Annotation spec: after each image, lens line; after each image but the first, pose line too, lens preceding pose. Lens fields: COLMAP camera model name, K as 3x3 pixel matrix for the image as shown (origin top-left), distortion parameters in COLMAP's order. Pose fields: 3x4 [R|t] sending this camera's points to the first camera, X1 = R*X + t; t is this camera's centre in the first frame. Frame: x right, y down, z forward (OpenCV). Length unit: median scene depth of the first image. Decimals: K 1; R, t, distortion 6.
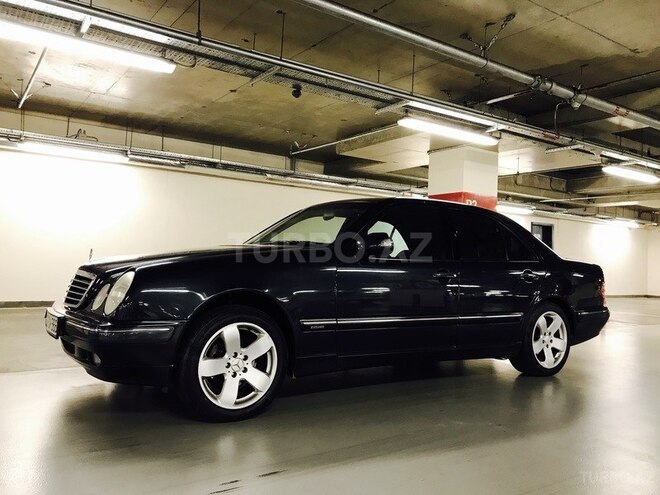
lens RADIAL K [[547.6, 0, 330.0], [0, 547.6, 247.5], [0, 0, 1]] dist [0.000264, -0.008218]
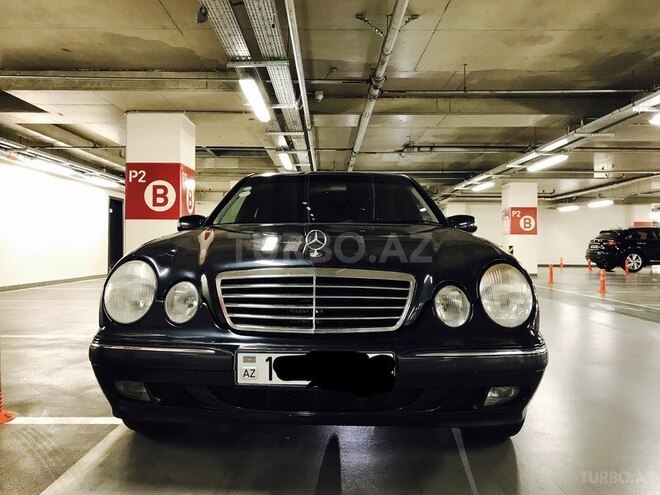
lens RADIAL K [[547.6, 0, 330.0], [0, 547.6, 247.5], [0, 0, 1]] dist [0.000264, -0.008218]
pose [[0.565652, -0.030439, 0.824082, -0.347103], [-0.008800, 0.999039, 0.042942, -0.002116], [-0.824597, -0.031542, 0.564840, 0.254136]]
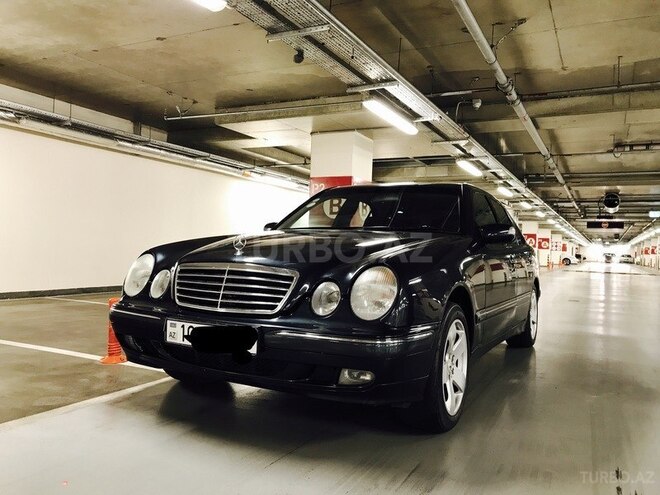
lens RADIAL K [[547.6, 0, 330.0], [0, 547.6, 247.5], [0, 0, 1]] dist [0.000264, -0.008218]
pose [[0.878581, -0.004186, 0.477575, -0.264718], [-0.015536, 0.999182, 0.037338, -0.004352], [-0.477341, -0.040224, 0.877797, 0.105891]]
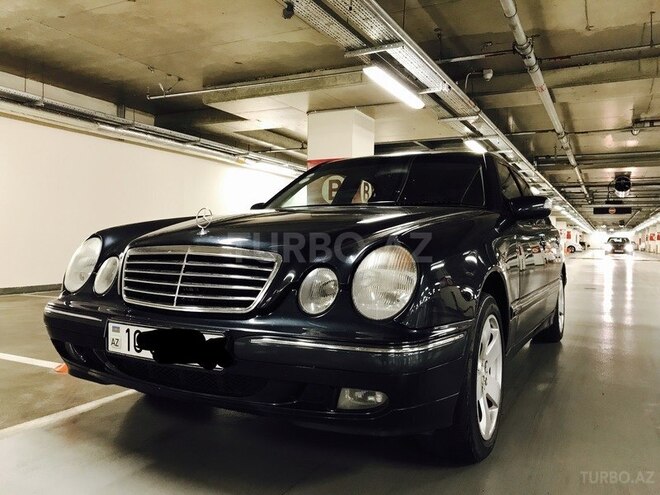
lens RADIAL K [[547.6, 0, 330.0], [0, 547.6, 247.5], [0, 0, 1]] dist [0.000264, -0.008218]
pose [[0.879780, -0.025652, 0.474689, -0.228220], [0.001105, 0.998651, 0.051919, 0.004926], [-0.475381, -0.045153, 0.878621, 0.166722]]
